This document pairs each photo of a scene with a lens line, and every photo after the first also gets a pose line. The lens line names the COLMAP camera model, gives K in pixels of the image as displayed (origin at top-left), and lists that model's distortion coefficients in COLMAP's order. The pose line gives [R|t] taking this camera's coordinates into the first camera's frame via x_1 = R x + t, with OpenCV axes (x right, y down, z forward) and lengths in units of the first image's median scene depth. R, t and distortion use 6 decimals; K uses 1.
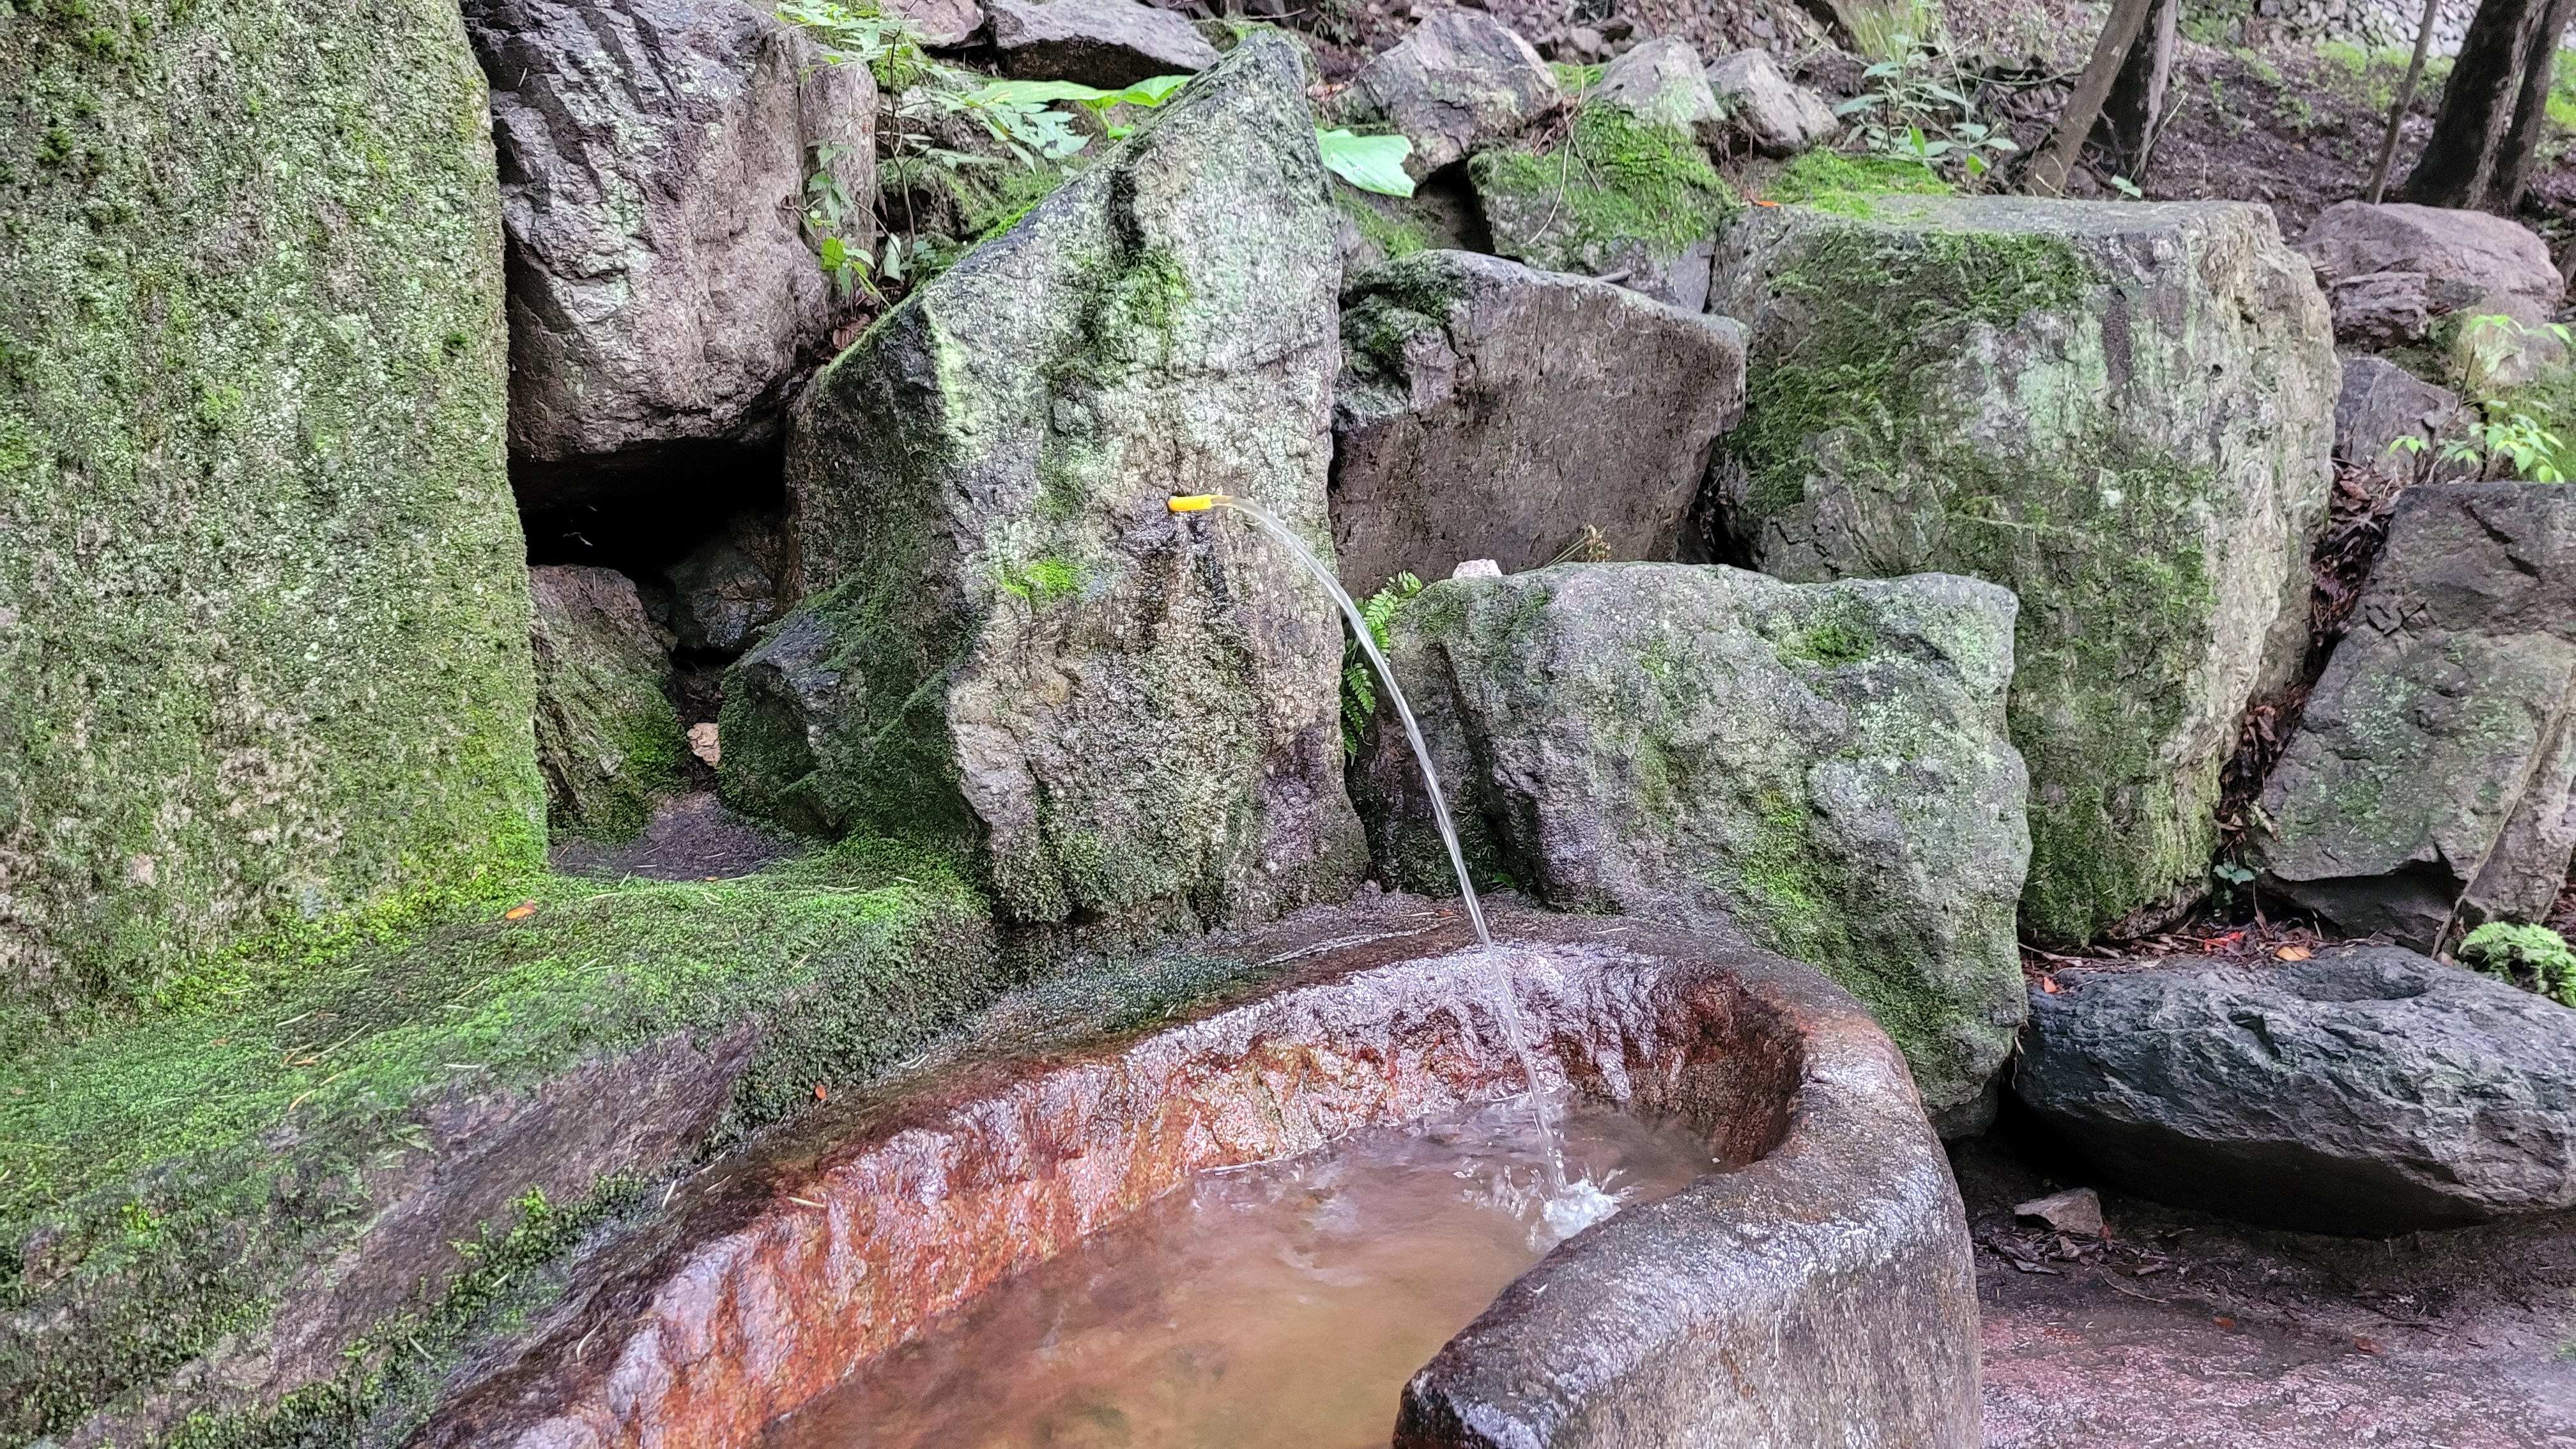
lens RADIAL K [[1939.3, 0, 1323.0], [0, 1939.3, 724.6], [0, 0, 1]] dist [0.051251, -0.002481]
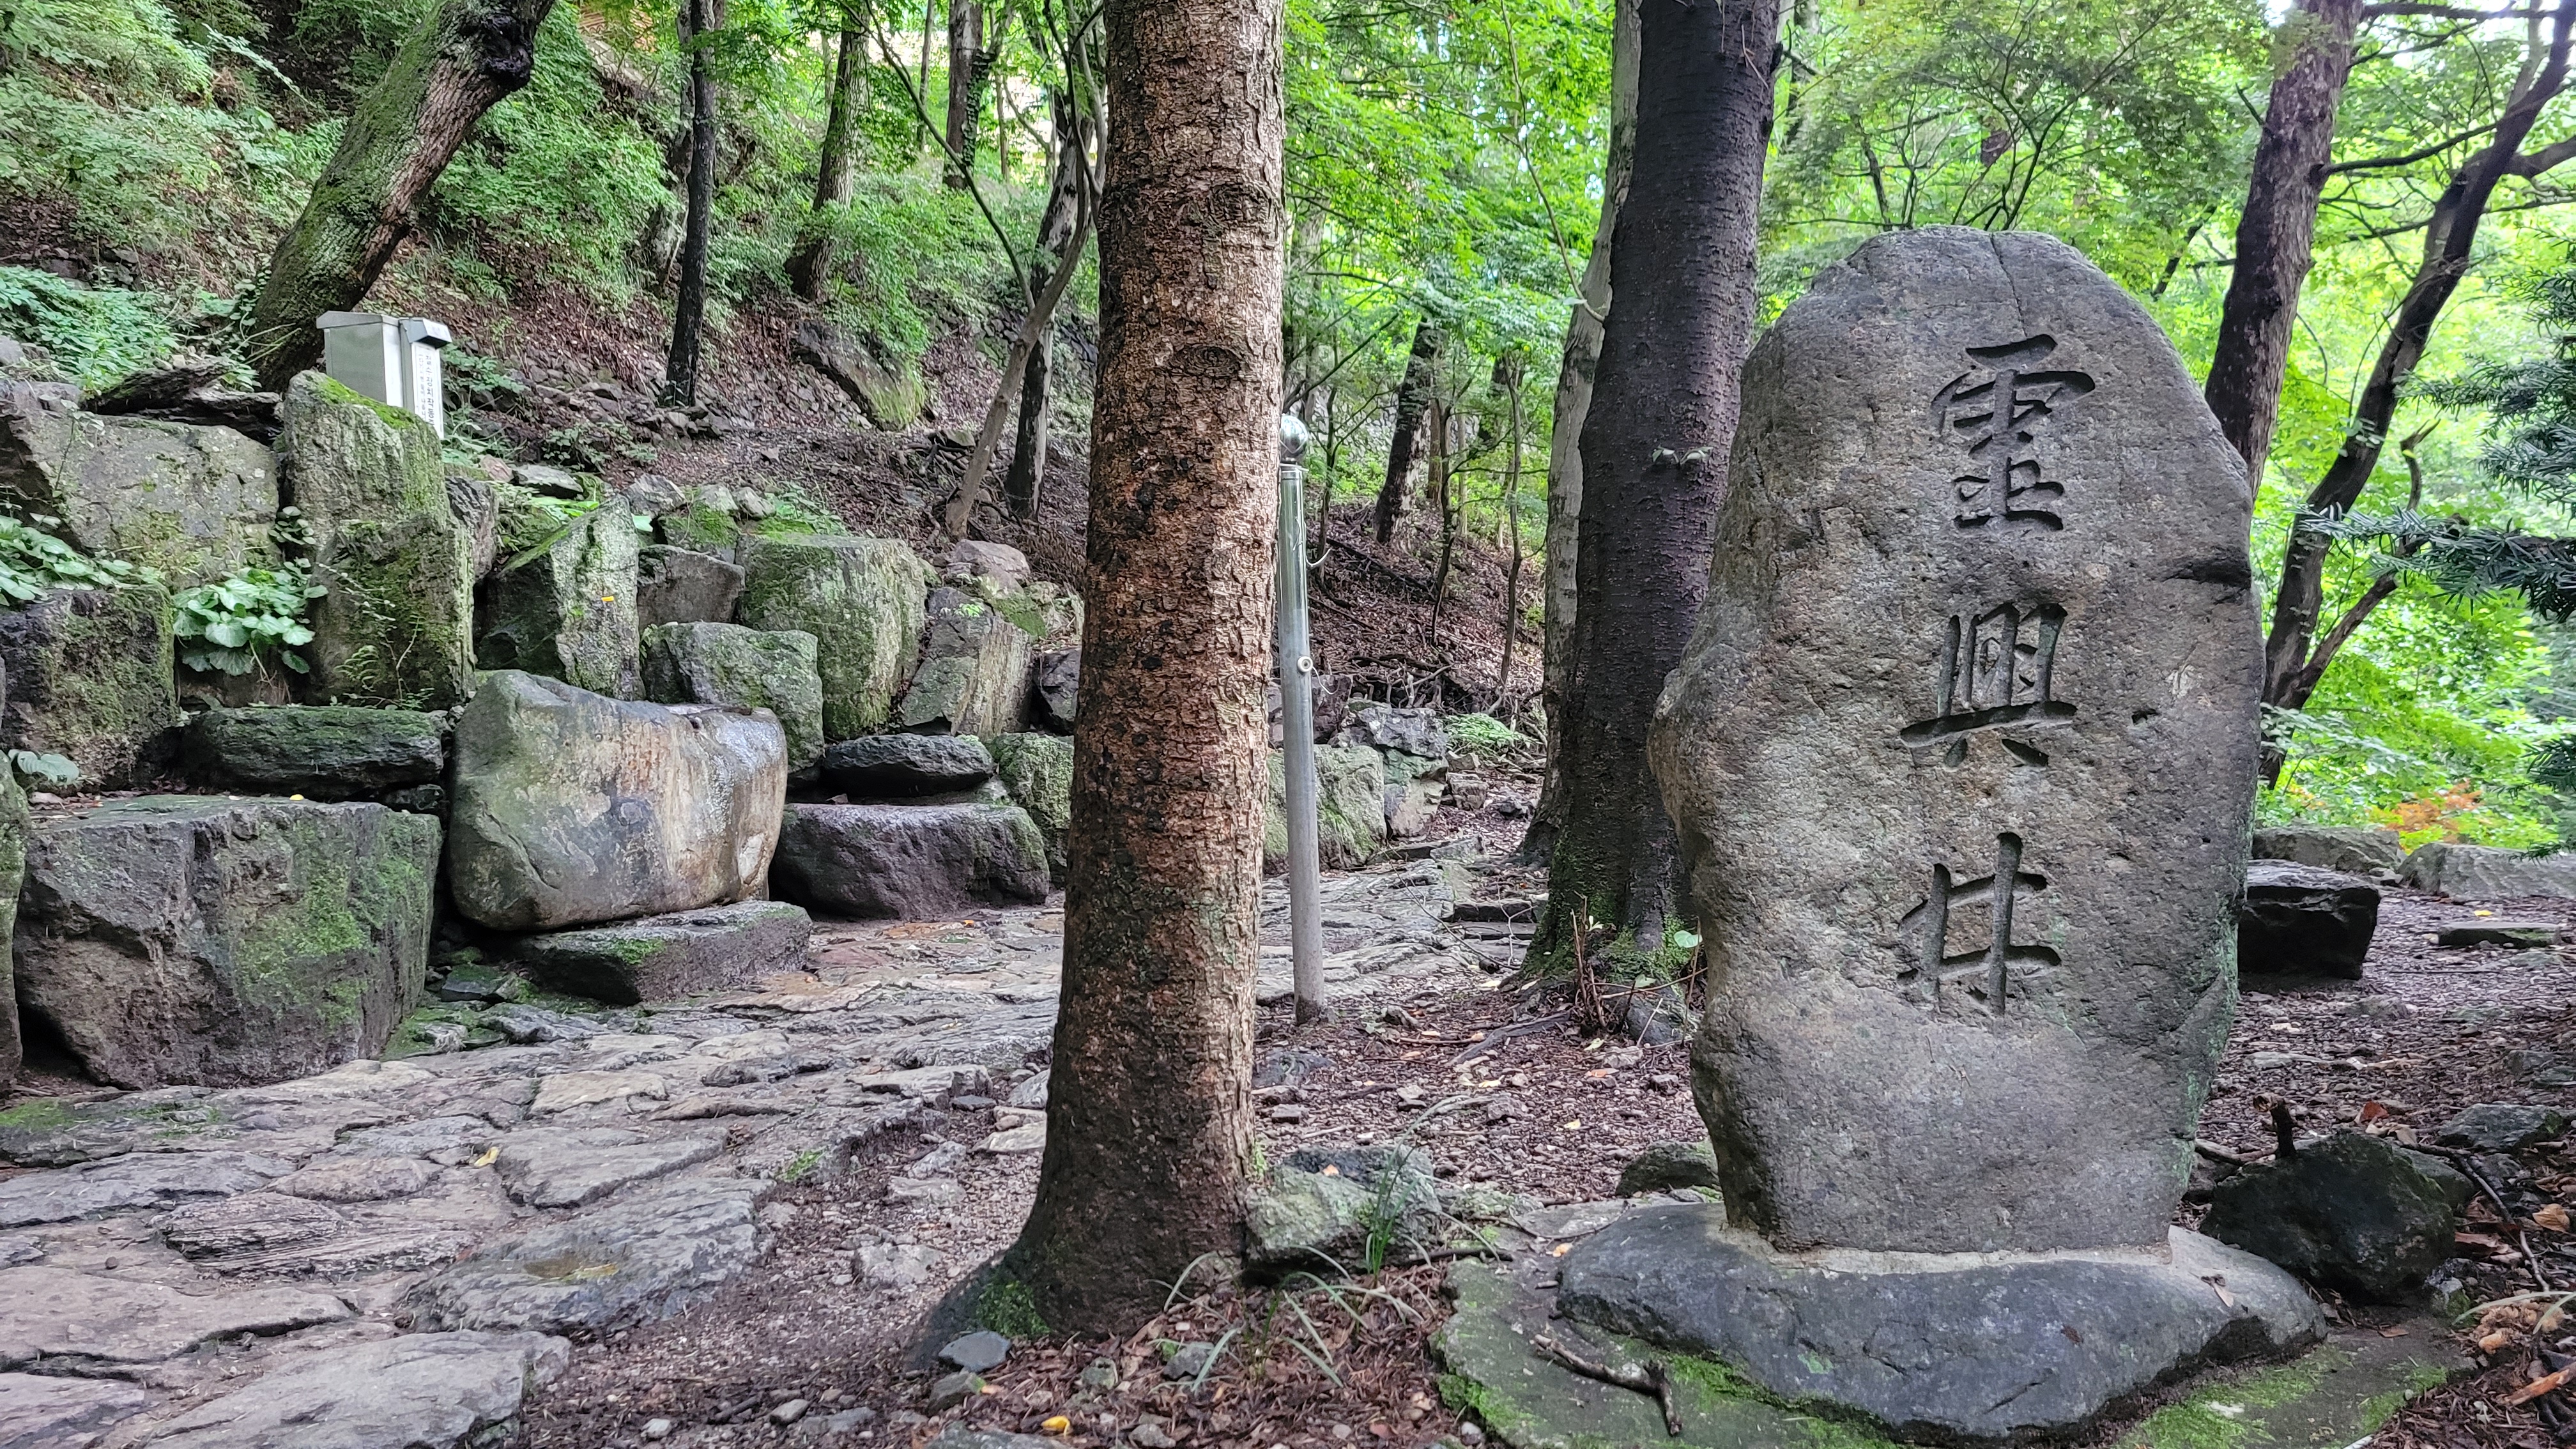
lens RADIAL K [[1939.3, 0, 1323.0], [0, 1939.3, 724.6], [0, 0, 1]] dist [0.051251, -0.002481]
pose [[0.898412, -0.008505, 0.439071, -0.452754], [0.073434, 0.988645, -0.131108, 0.705118], [-0.432970, 0.150032, 0.888835, -2.922743]]
